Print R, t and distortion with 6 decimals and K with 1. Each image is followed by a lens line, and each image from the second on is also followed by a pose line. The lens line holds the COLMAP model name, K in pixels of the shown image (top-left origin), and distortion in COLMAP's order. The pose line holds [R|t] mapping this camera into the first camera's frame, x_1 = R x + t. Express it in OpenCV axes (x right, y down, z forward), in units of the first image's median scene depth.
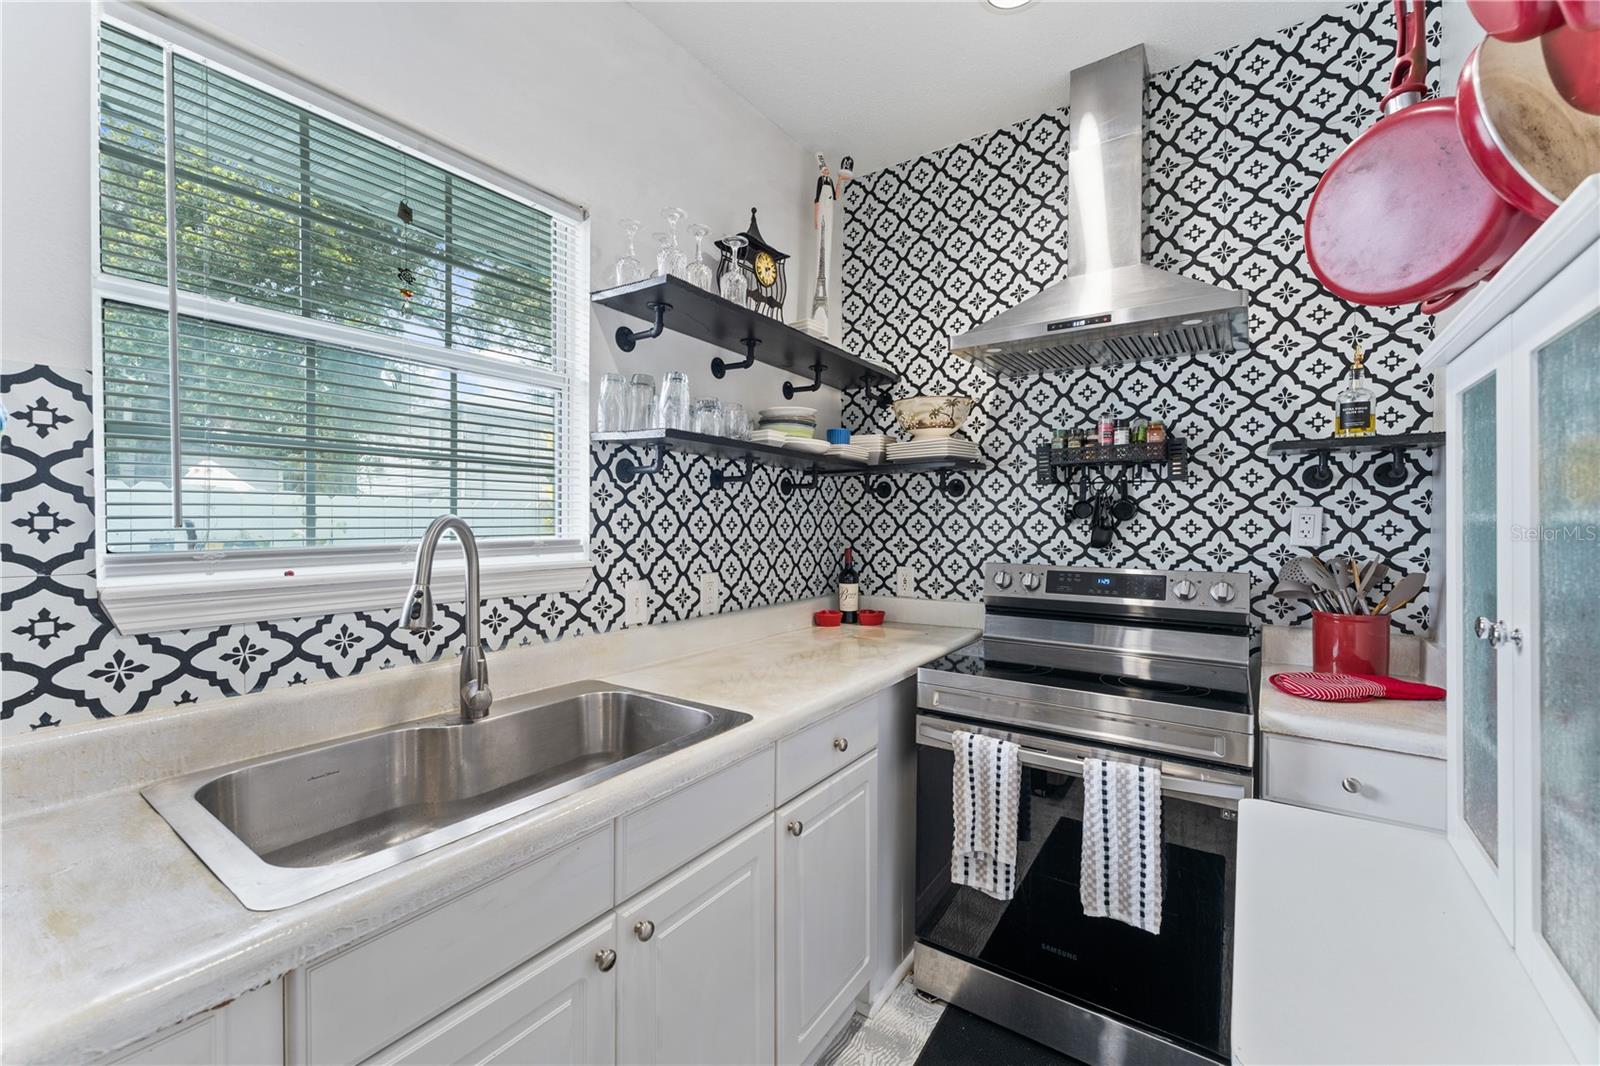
lens RADIAL K [[649.3, 0, 803.6], [0, 649.3, 497.7], [0, 0, 1]] dist [0.000622, 0.000234]
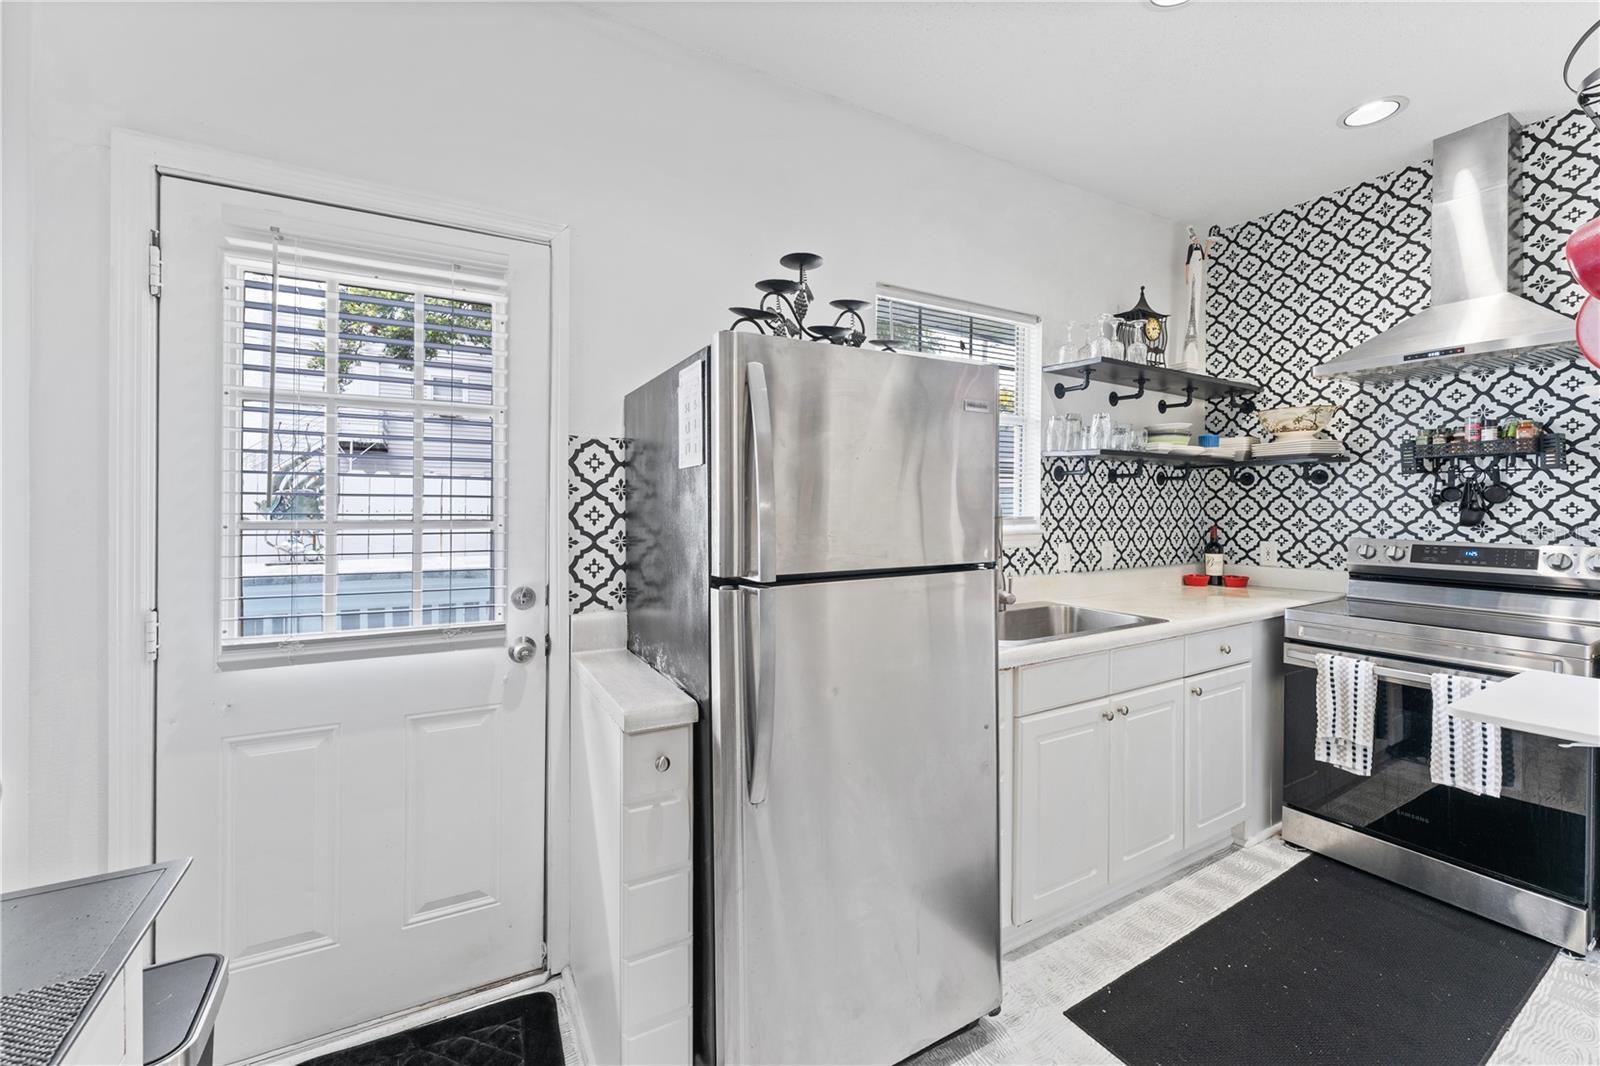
lens RADIAL K [[649.3, 0, 803.6], [0, 649.3, 497.7], [0, 0, 1]] dist [0.000622, 0.000234]
pose [[0.902770, -0.008771, -0.430034, -0.133205], [0.019522, 0.999597, 0.020595, -0.023273], [0.429680, -0.026987, 0.902578, -0.598156]]
